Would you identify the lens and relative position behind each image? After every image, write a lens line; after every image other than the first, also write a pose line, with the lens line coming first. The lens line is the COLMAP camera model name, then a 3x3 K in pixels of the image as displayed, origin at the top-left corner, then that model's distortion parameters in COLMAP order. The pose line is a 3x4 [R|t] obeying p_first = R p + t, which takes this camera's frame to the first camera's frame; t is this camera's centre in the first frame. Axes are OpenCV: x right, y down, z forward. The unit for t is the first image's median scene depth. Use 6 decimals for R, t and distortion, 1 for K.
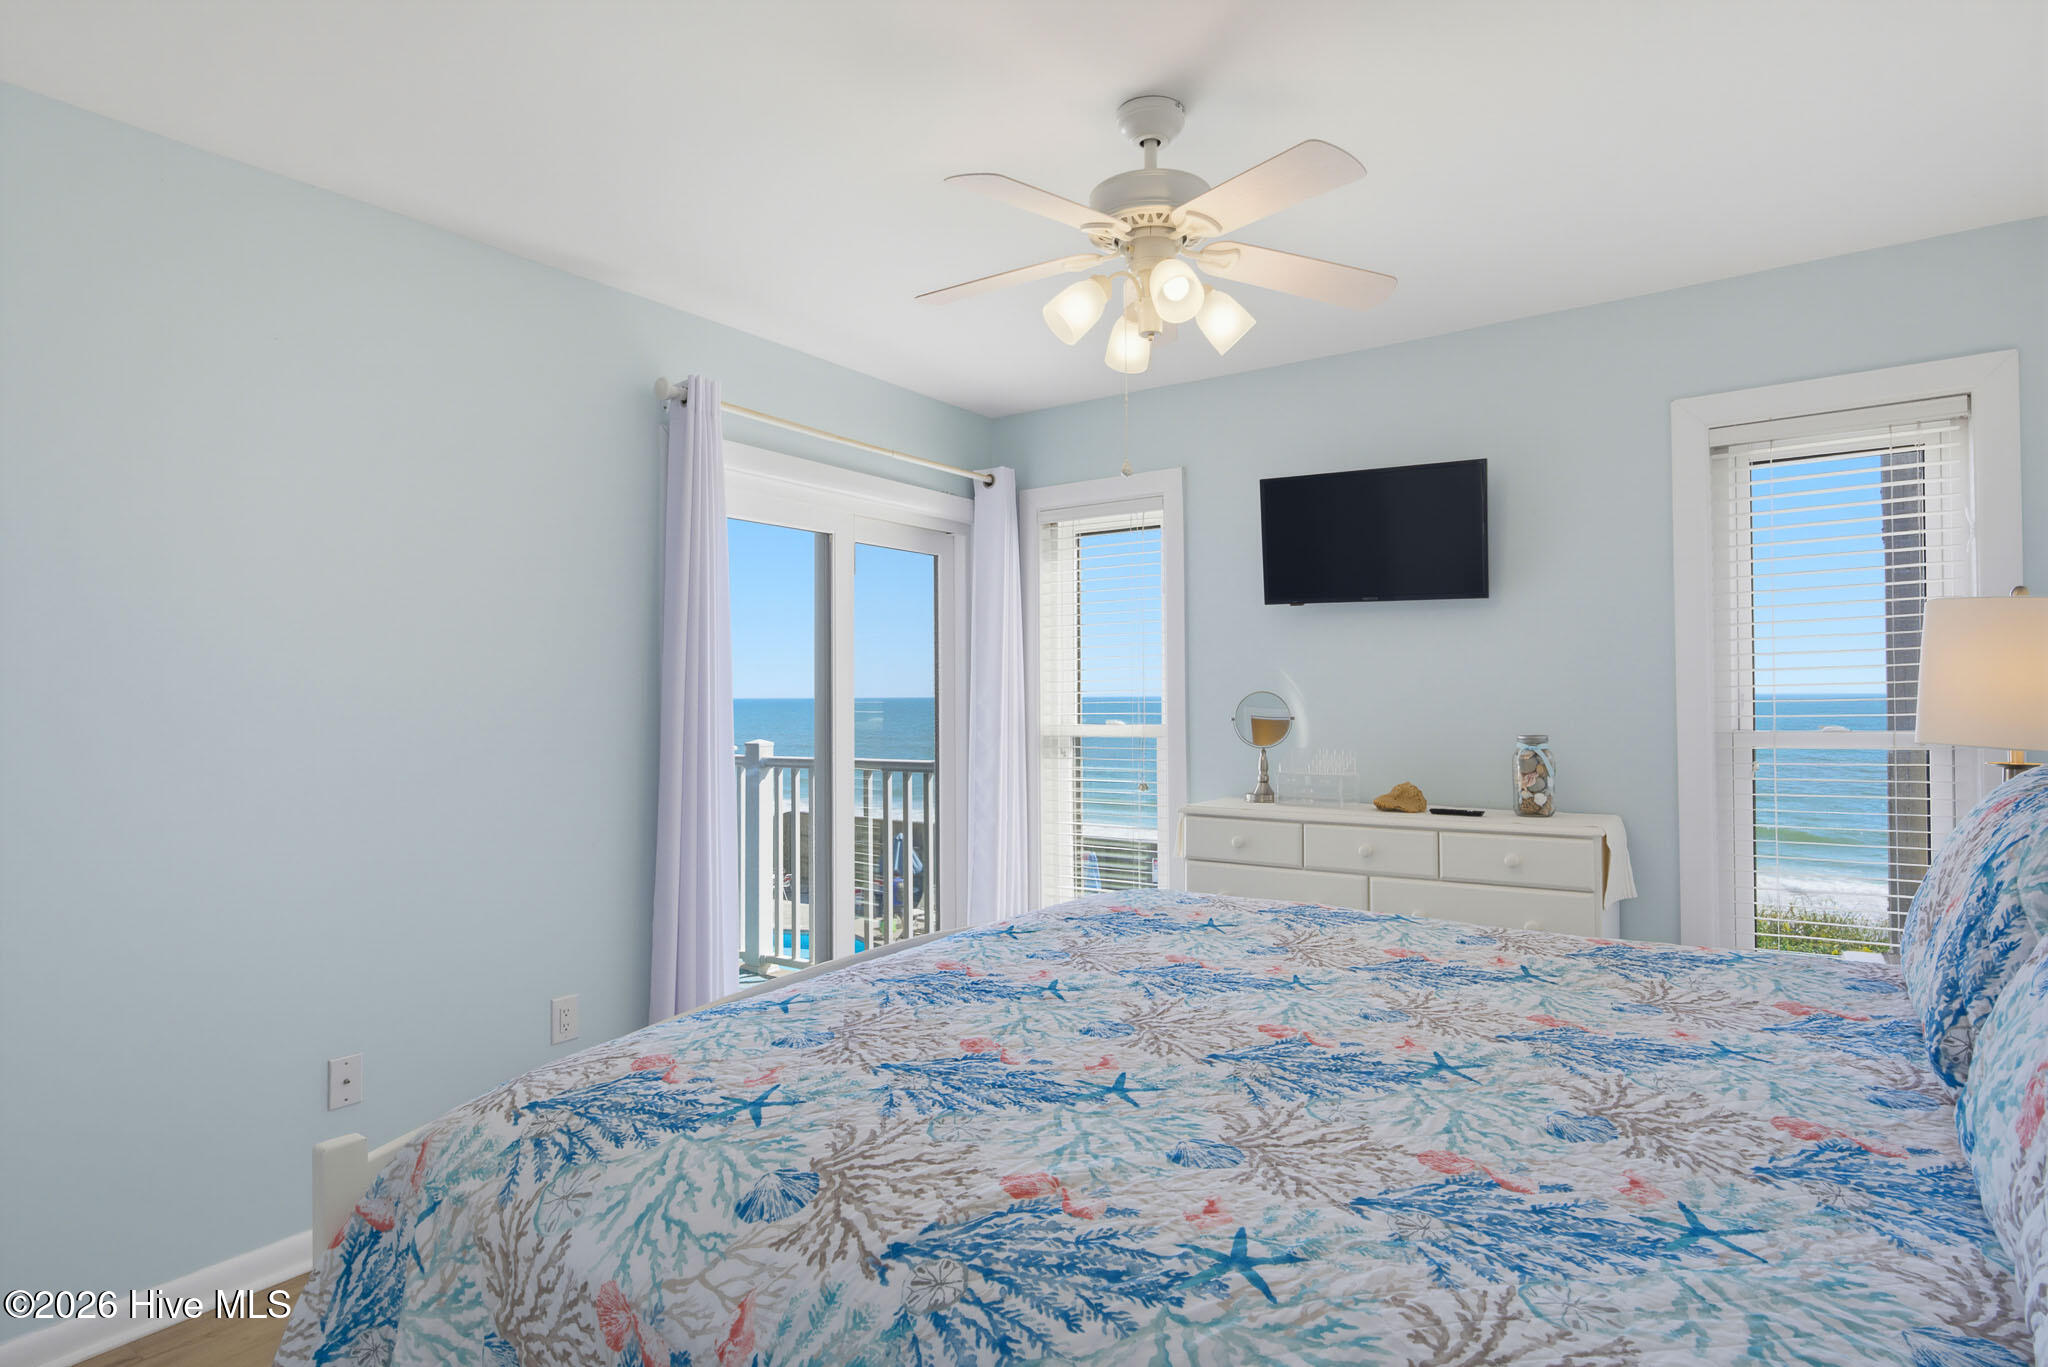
lens RADIAL K [[1096.4, 0, 1035.3], [0, 1096.4, 689.9], [0, 0, 1]] dist [-0.052607, 0.033106]
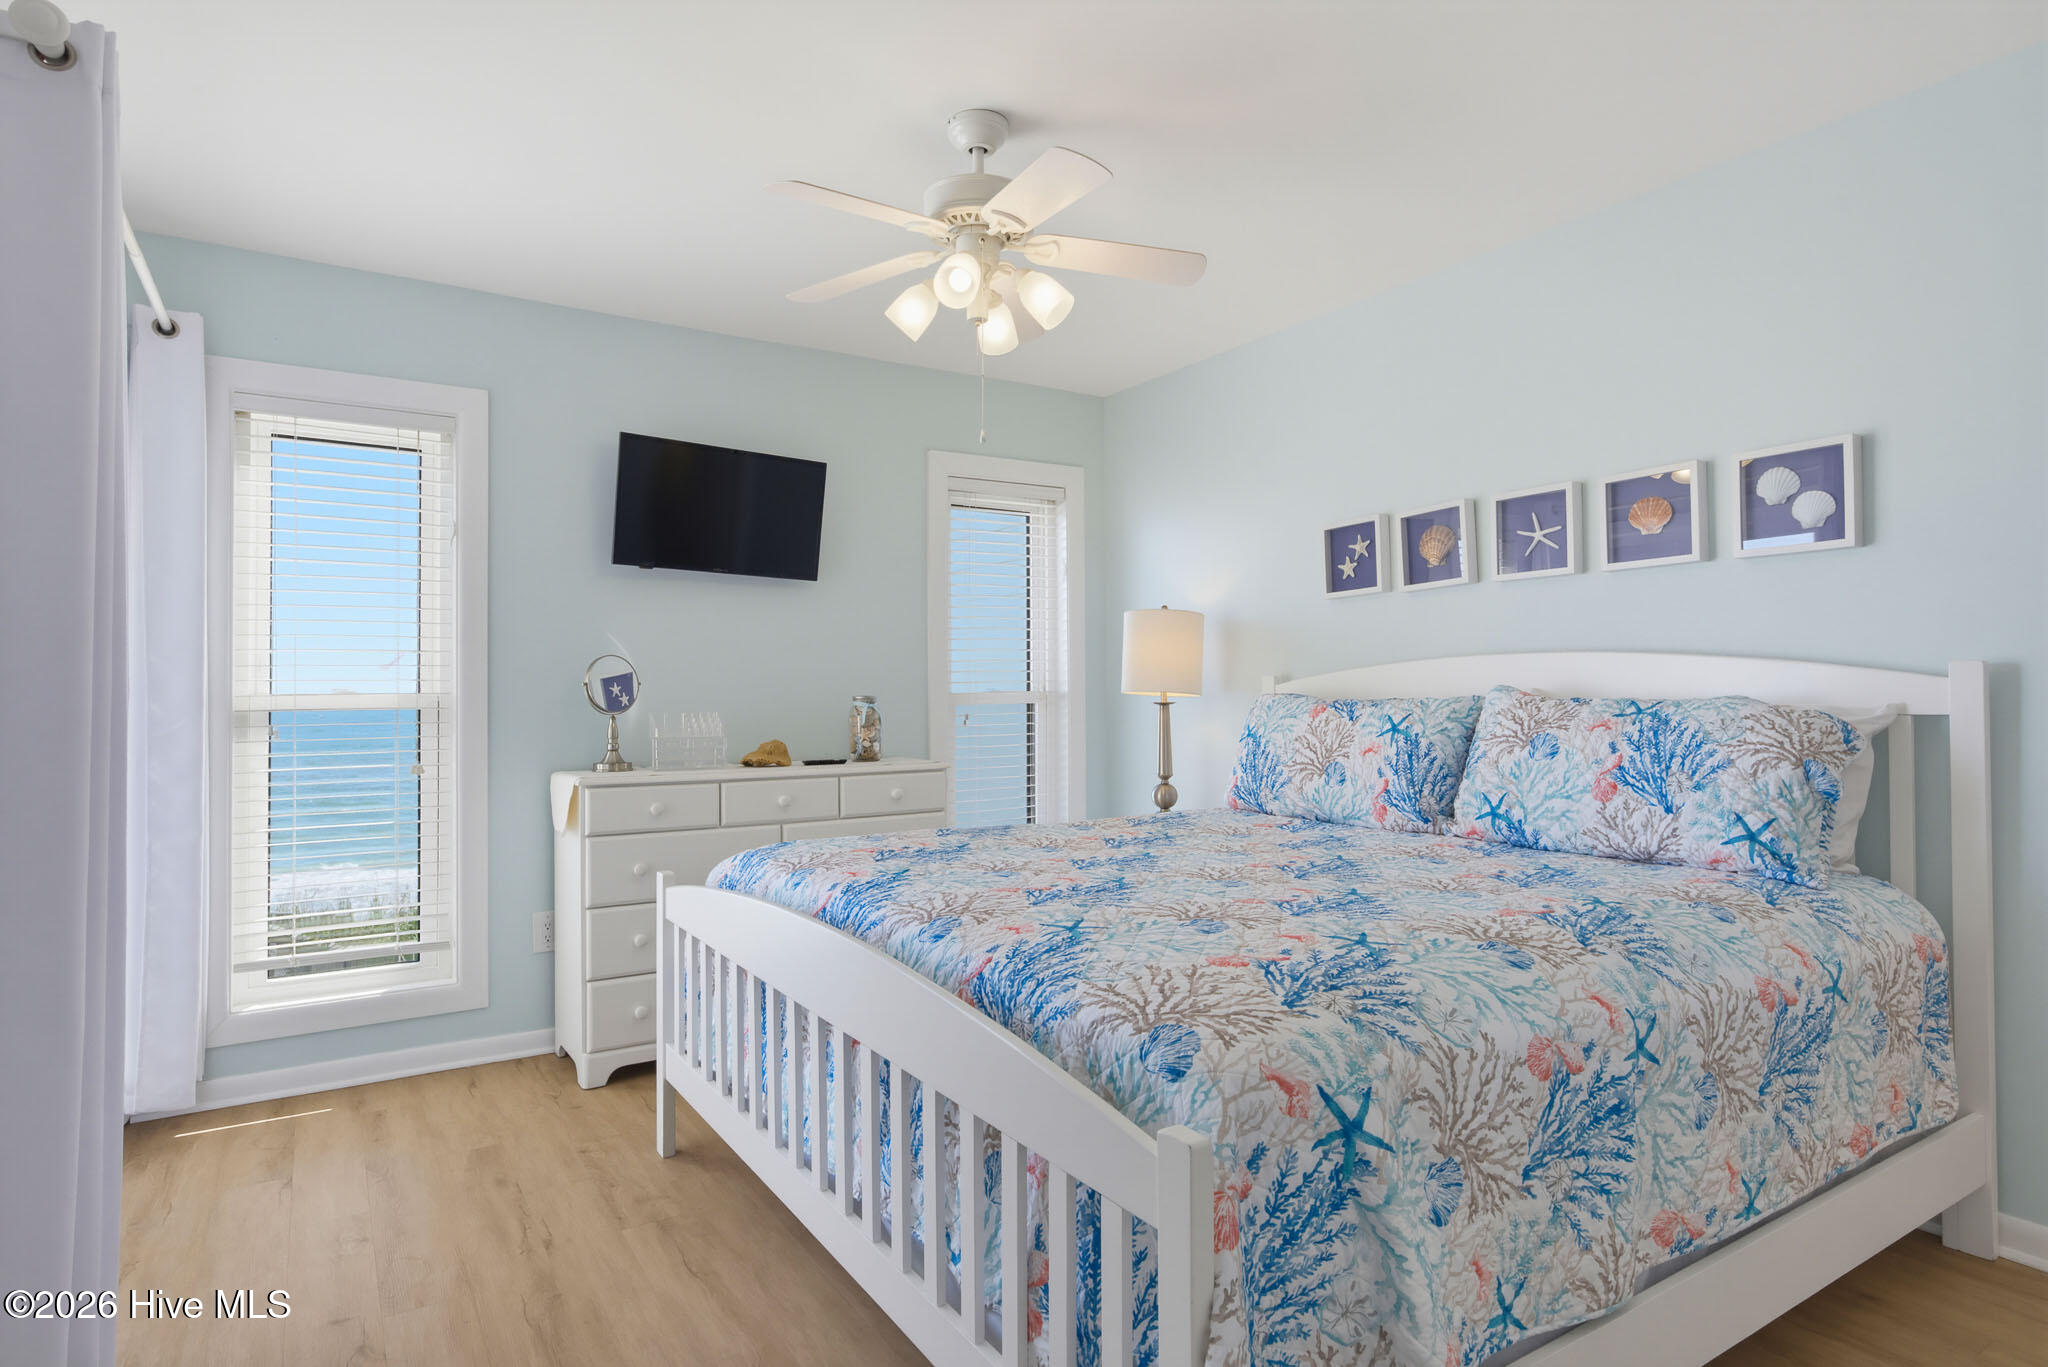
lens RADIAL K [[1096.4, 0, 1041.5], [0, 1096.4, 675.1], [0, 0, 1]] dist [-0.052607, 0.033106]
pose [[0.401068, 0.017733, 0.915876, -0.595939], [-0.005228, 0.999841, -0.017070, 0.038670], [-0.916033, 0.002058, 0.401097, 0.321293]]
